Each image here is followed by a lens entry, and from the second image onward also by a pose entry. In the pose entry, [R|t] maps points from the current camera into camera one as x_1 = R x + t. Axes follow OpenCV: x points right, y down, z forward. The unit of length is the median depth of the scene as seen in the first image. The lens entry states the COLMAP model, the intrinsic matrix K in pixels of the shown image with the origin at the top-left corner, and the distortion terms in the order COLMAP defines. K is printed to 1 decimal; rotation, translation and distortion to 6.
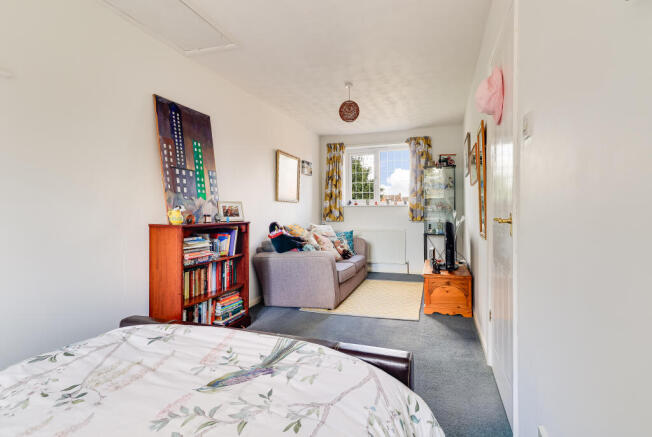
lens RADIAL K [[344.5, 0, 327.1], [0, 344.5, 203.0], [0, 0, 1]] dist [0.001809, -0.001014]
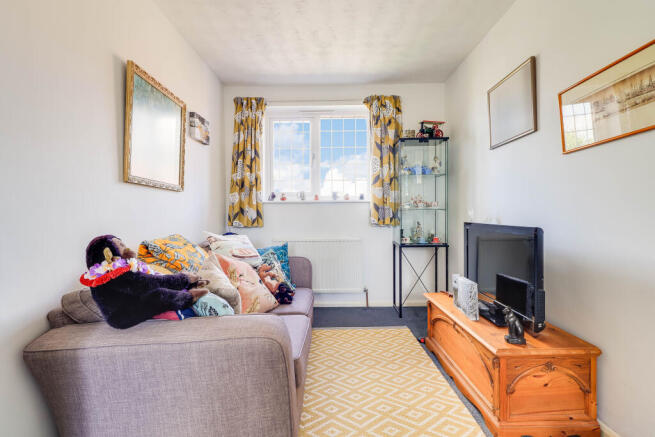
lens RADIAL K [[325.5, 0, 327.7], [0, 325.5, 209.4], [0, 0, 1]] dist [0.001470, 0.000295]
pose [[0.944431, 0.000863, 0.328708, -0.036981], [-0.003497, 0.999966, 0.007424, 0.019207], [-0.328691, -0.008161, 0.944402, 0.460357]]
